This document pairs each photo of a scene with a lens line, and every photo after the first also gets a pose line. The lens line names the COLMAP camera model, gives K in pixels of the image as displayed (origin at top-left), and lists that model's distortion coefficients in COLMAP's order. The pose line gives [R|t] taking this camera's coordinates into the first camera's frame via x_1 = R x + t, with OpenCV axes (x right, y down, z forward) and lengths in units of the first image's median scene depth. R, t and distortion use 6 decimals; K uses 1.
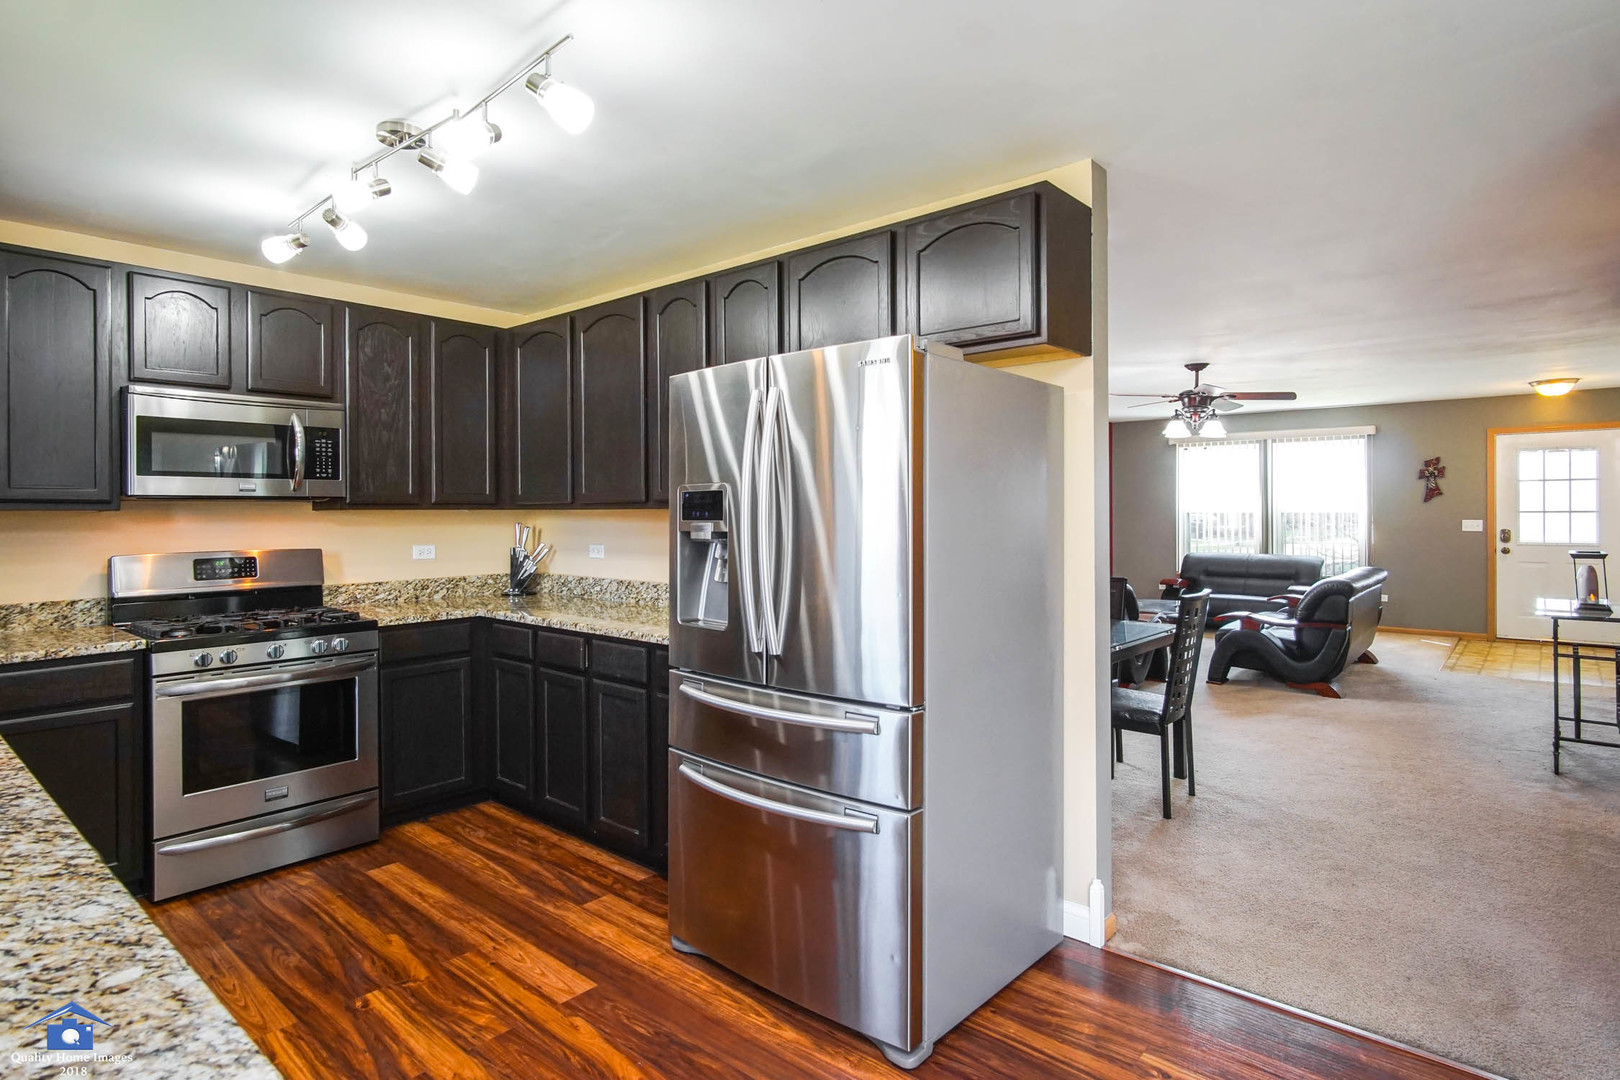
lens RADIAL K [[871.6, 0, 797.7], [0, 871.6, 515.4], [0, 0, 1]] dist [-0.015048, 0.005734]
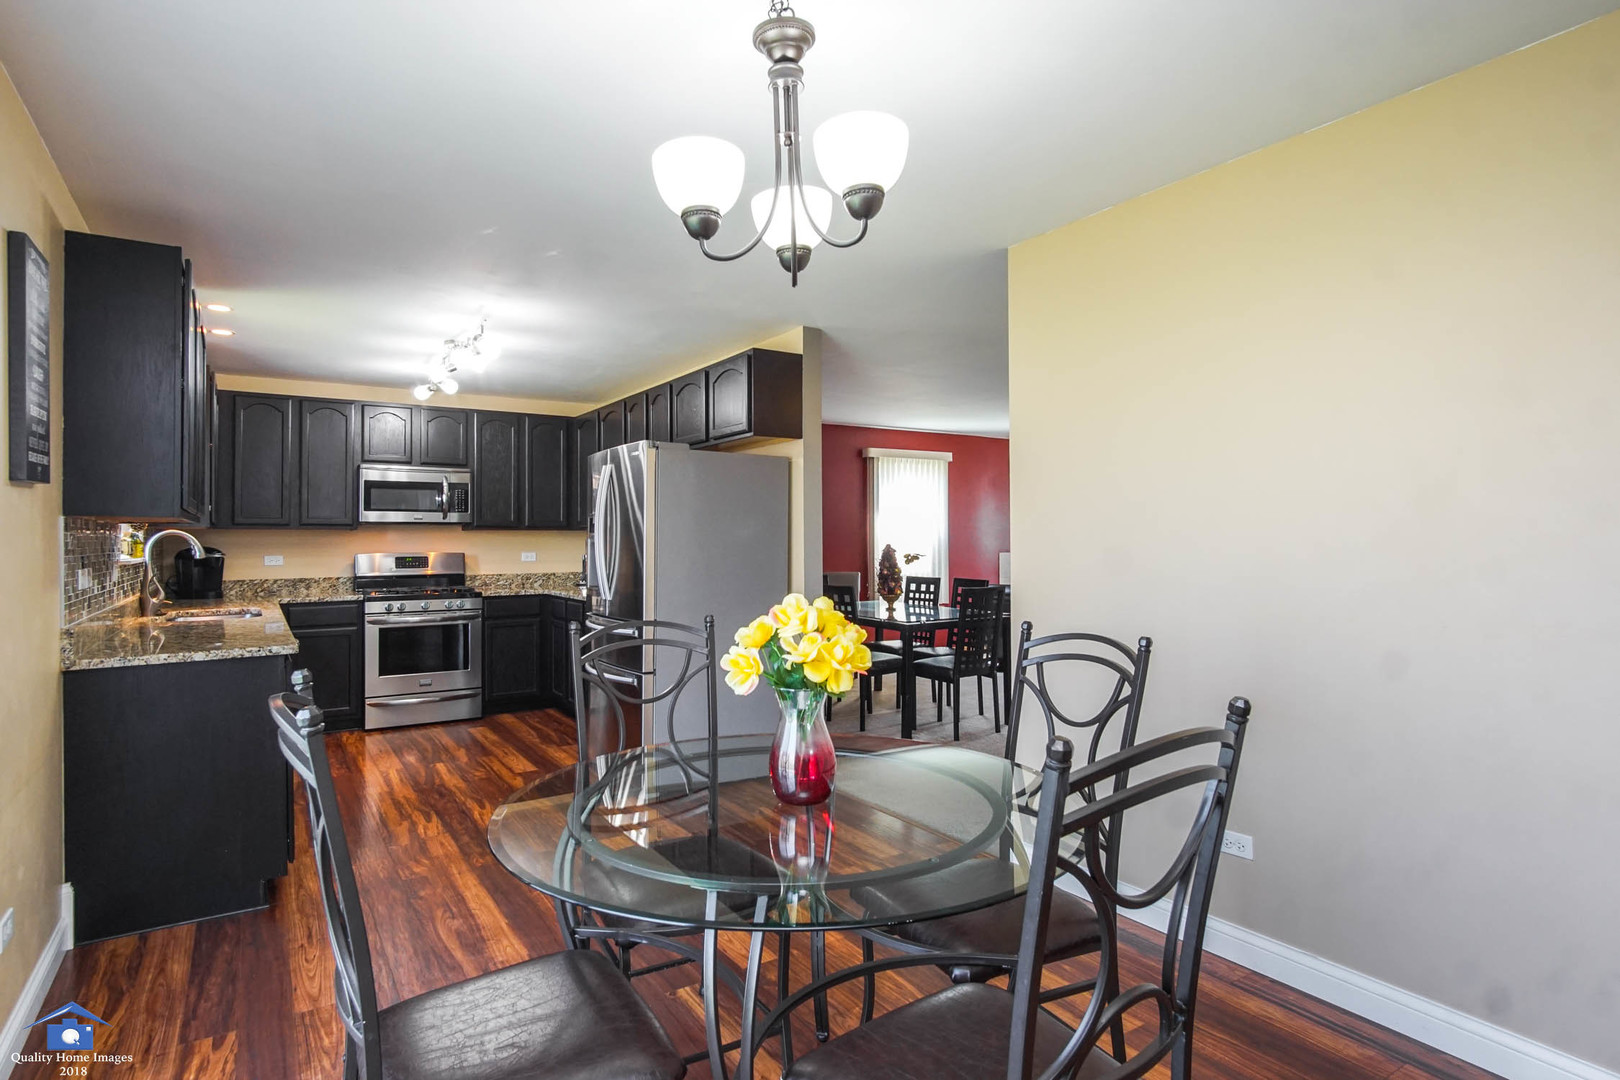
lens RADIAL K [[871.6, 0, 795.1], [0, 871.6, 525.0], [0, 0, 1]] dist [-0.015048, 0.005734]
pose [[0.961215, -0.004043, -0.275771, 0.621366], [-0.001481, 0.999802, -0.019821, 0.018814], [0.275797, 0.019461, 0.961019, -0.529462]]
